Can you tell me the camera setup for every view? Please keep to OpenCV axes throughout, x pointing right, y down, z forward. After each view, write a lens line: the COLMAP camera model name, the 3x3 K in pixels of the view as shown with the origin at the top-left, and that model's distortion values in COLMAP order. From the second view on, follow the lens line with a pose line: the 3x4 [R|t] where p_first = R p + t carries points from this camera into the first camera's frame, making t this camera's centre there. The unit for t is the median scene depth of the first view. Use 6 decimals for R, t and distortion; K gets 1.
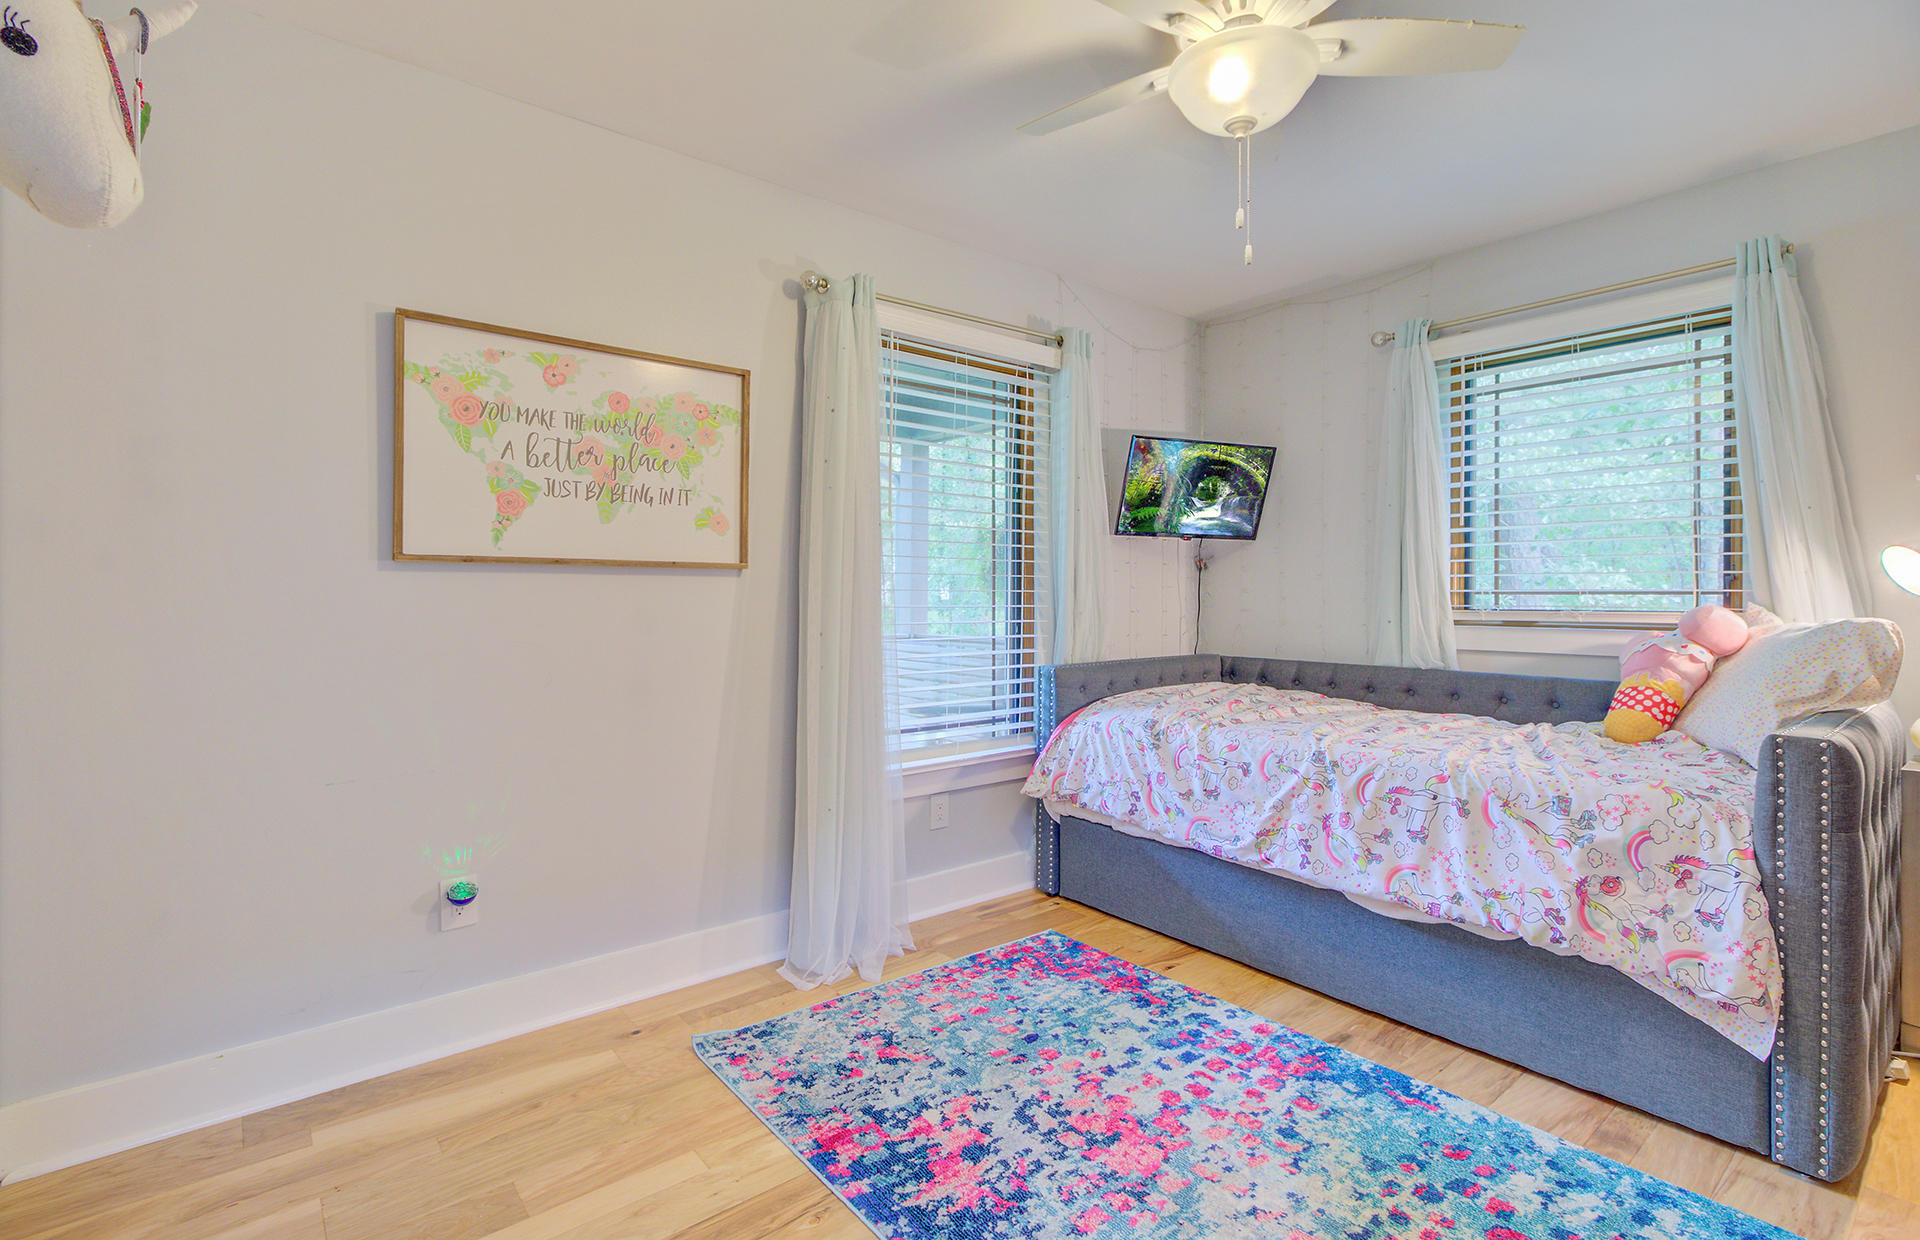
lens RADIAL K [[878.3, 0, 951.5], [0, 878.3, 594.7], [0, 0, 1]] dist [-0.008480, 0.002799]
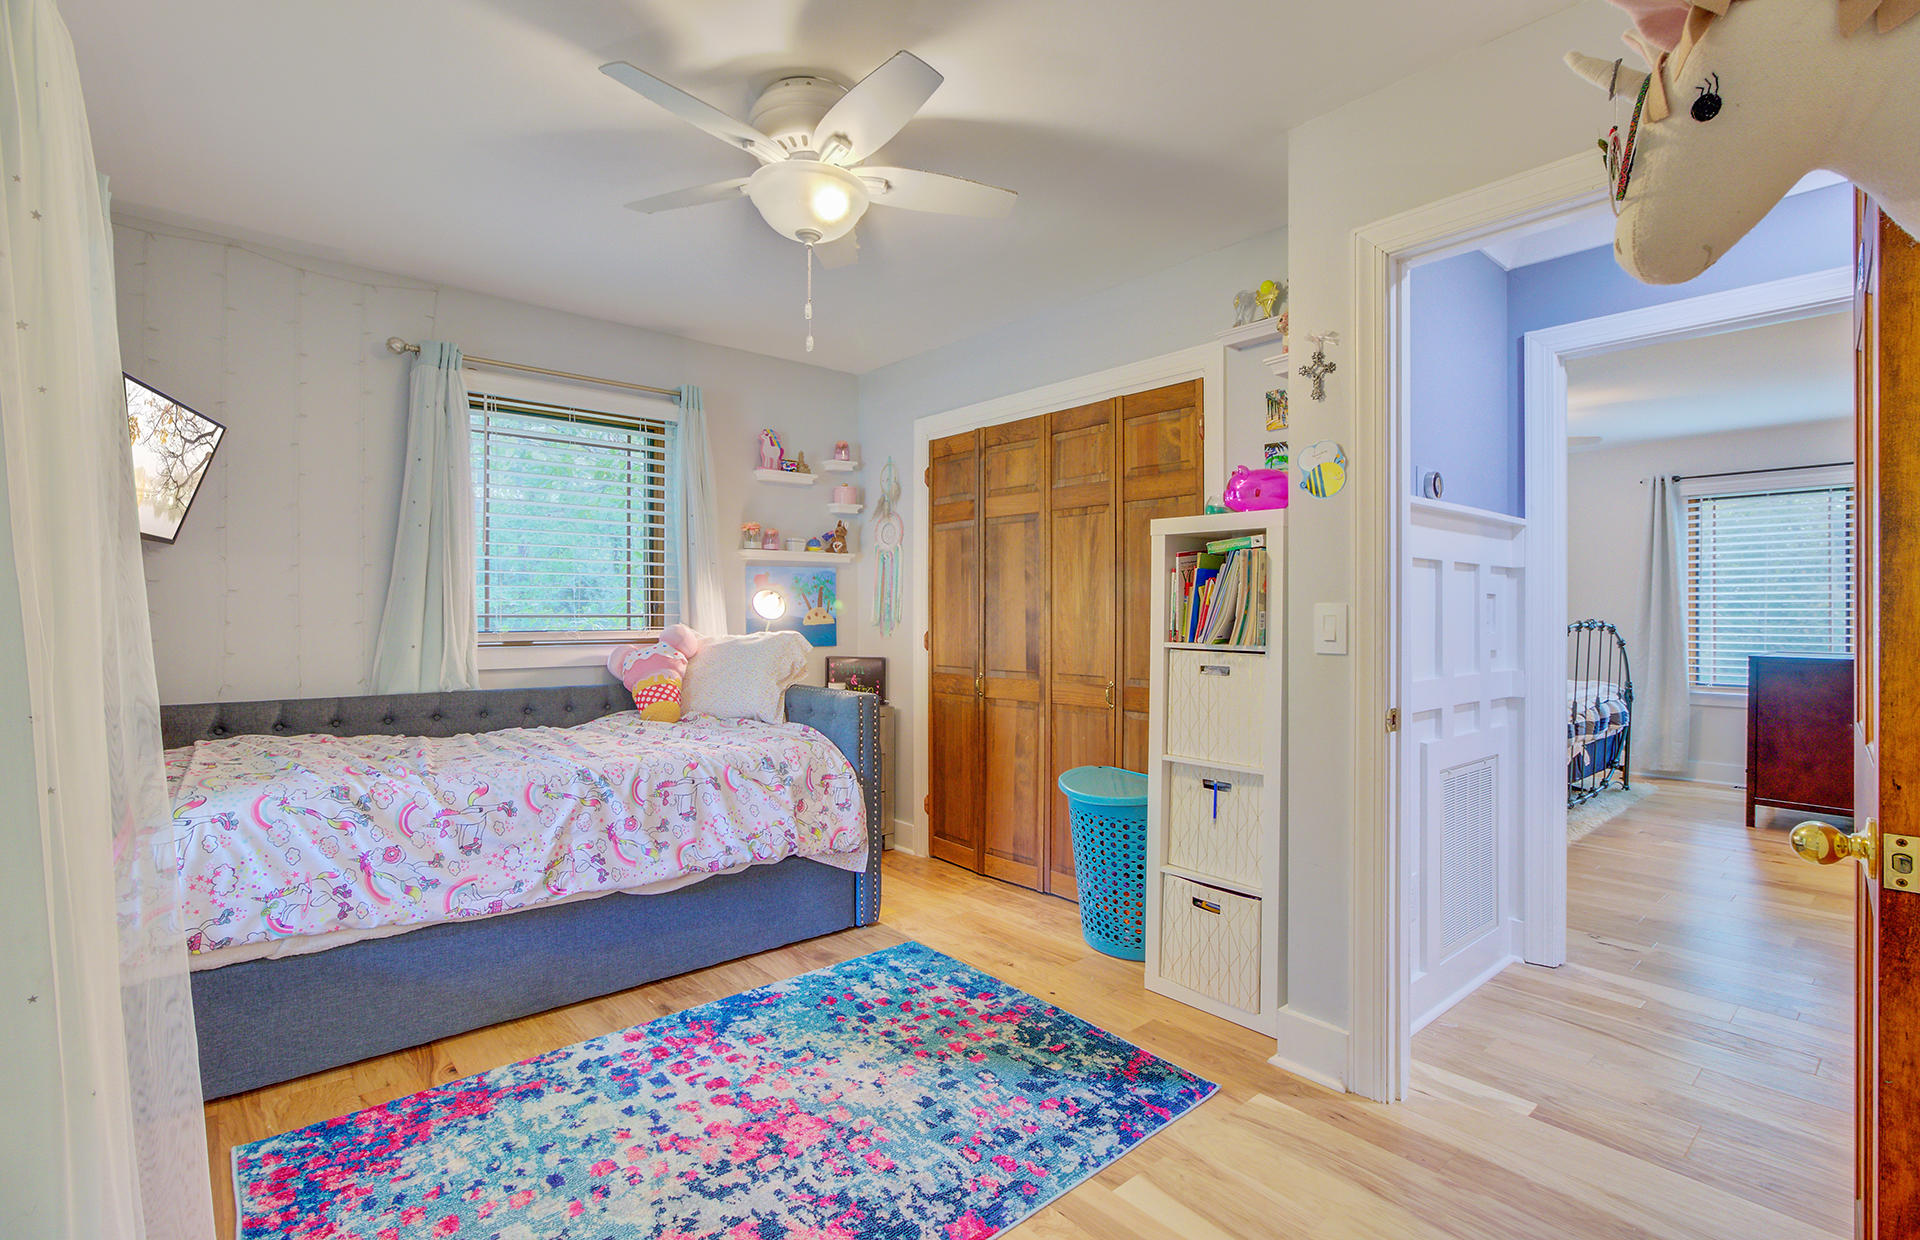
lens RADIAL K [[878.3, 0, 951.1], [0, 878.3, 618.7], [0, 0, 1]] dist [-0.008480, 0.002799]
pose [[-0.032273, -0.004883, 0.999467, -0.709187], [-0.003067, 0.999984, 0.004786, -0.009048], [-0.999474, -0.002911, -0.032288, 0.666516]]
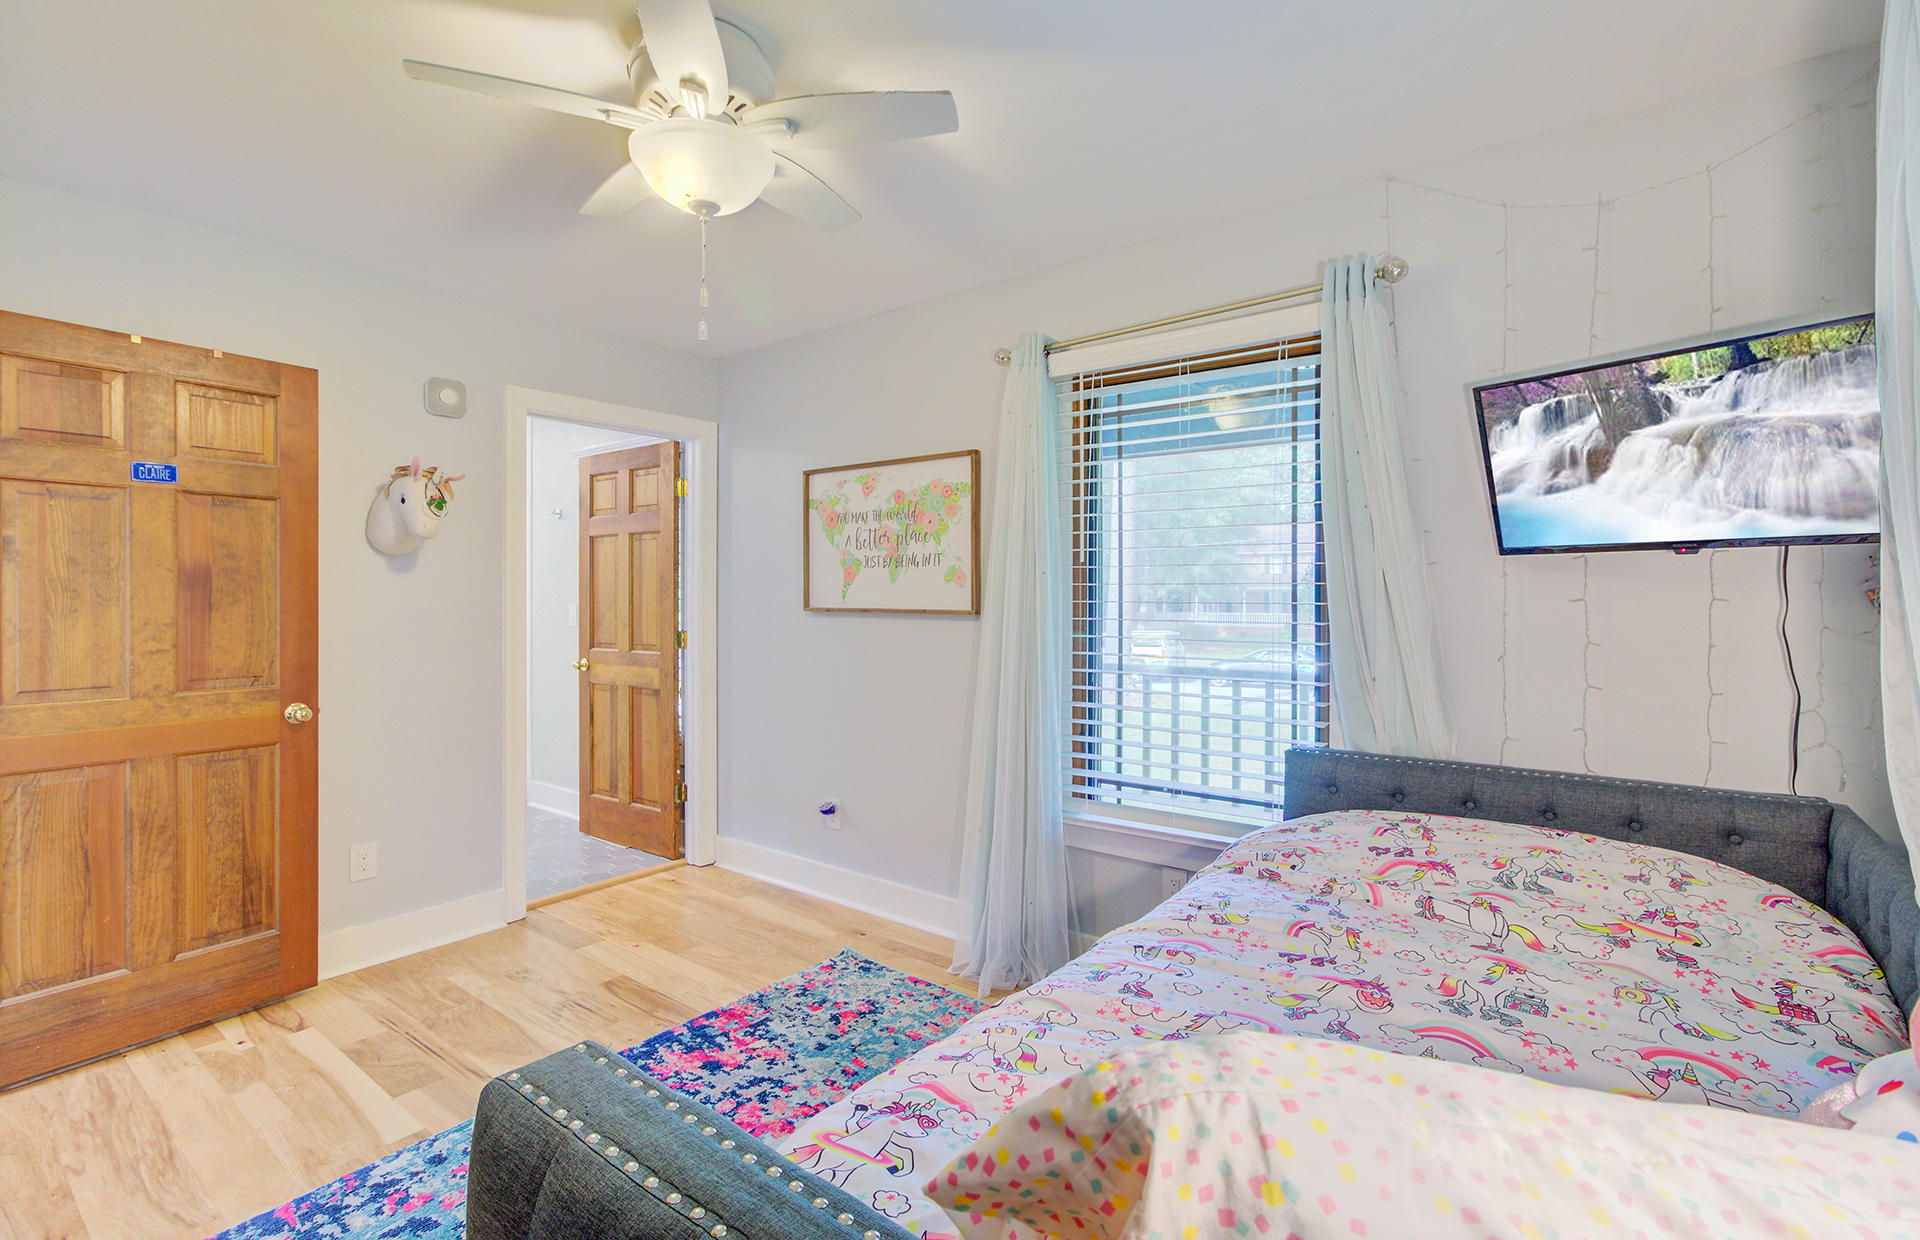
lens RADIAL K [[878.3, 0, 958.7], [0, 878.3, 607.0], [0, 0, 1]] dist [-0.008480, 0.002799]
pose [[0.223996, 0.011568, -0.974521, 1.113647], [-0.001751, 0.999933, 0.011468, -0.063461], [0.974589, -0.000863, 0.224001, 0.844311]]
